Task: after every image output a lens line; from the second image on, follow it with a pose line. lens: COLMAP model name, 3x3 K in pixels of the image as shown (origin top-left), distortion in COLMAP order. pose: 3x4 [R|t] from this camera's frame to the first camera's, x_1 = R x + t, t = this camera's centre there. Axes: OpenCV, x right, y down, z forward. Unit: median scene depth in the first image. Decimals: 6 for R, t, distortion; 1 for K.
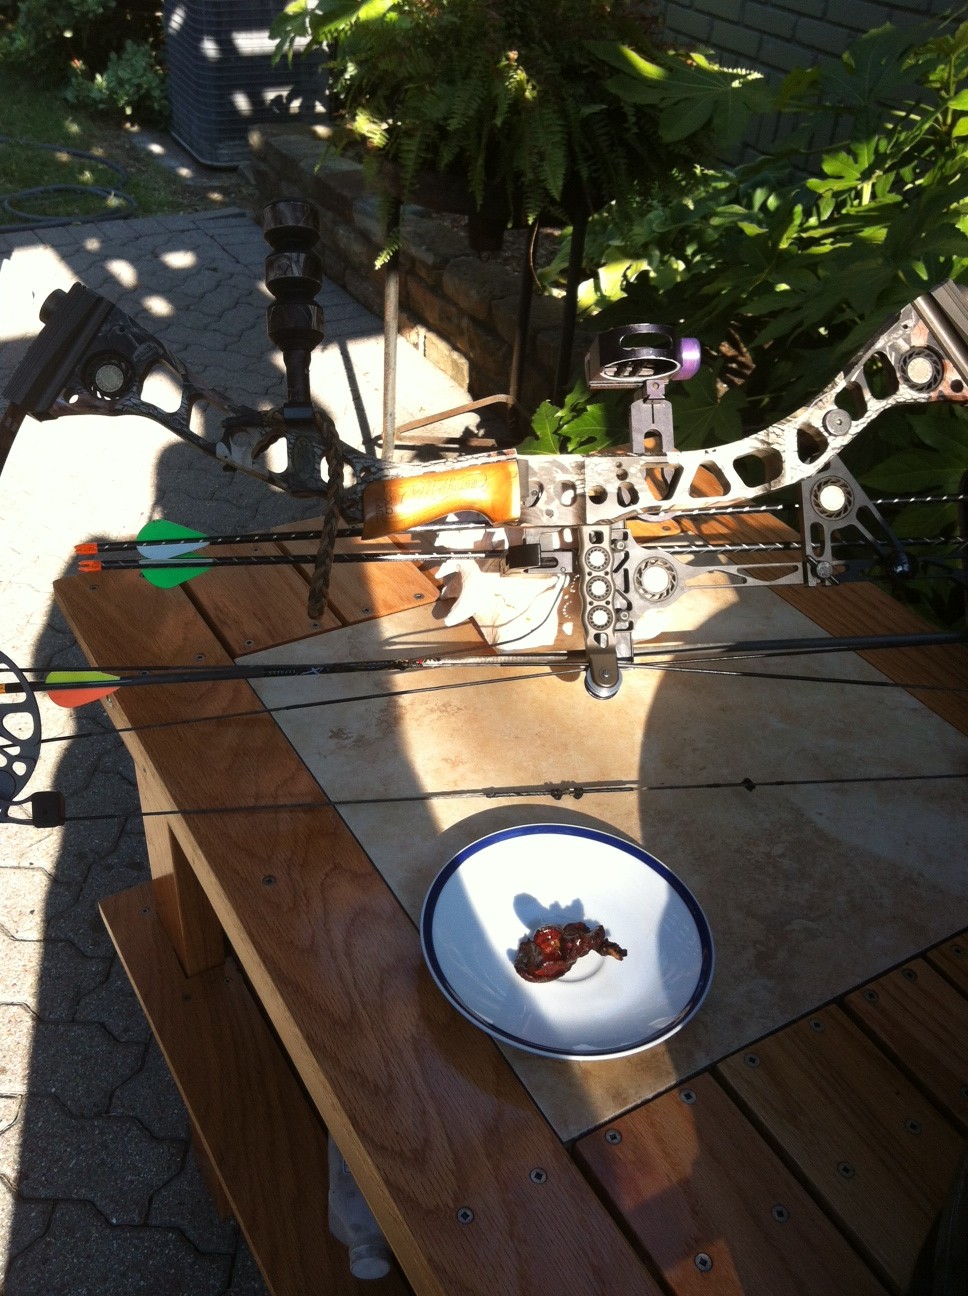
lens RADIAL K [[1175.4, 0, 484.0], [0, 1175.4, 648.0], [0, 0, 1]] dist [-0.005225, 0.020526]
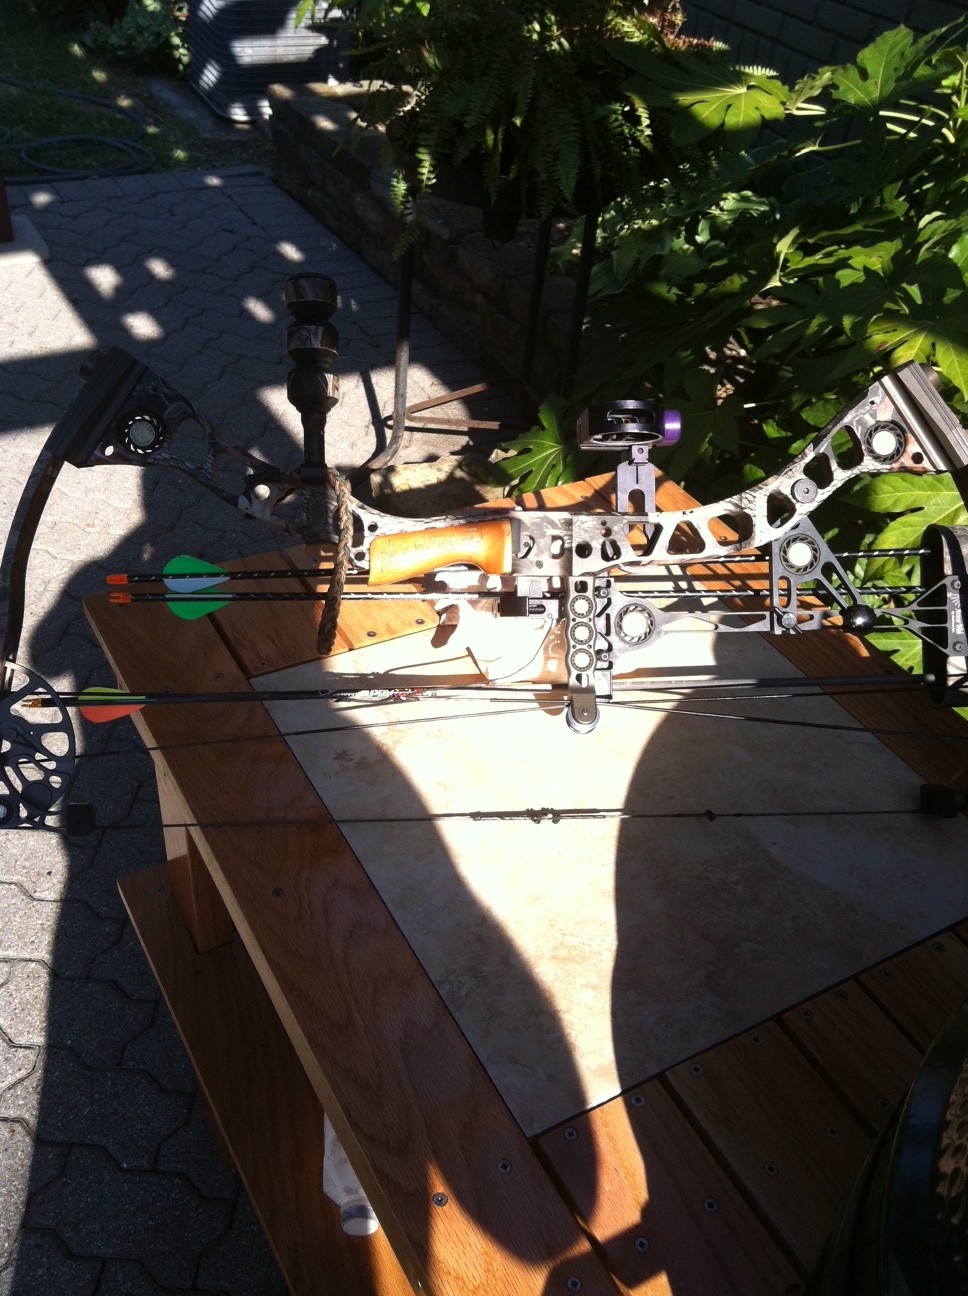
lens RADIAL K [[1183.9, 0, 484.0], [0, 1183.9, 648.0], [0, 0, 1]] dist [0.010346, -0.007693]
pose [[0.999512, 0.030744, -0.005548, 0.011966], [-0.030426, 0.998265, 0.050411, -0.087090], [0.007088, -0.050218, 0.998713, -0.105503]]
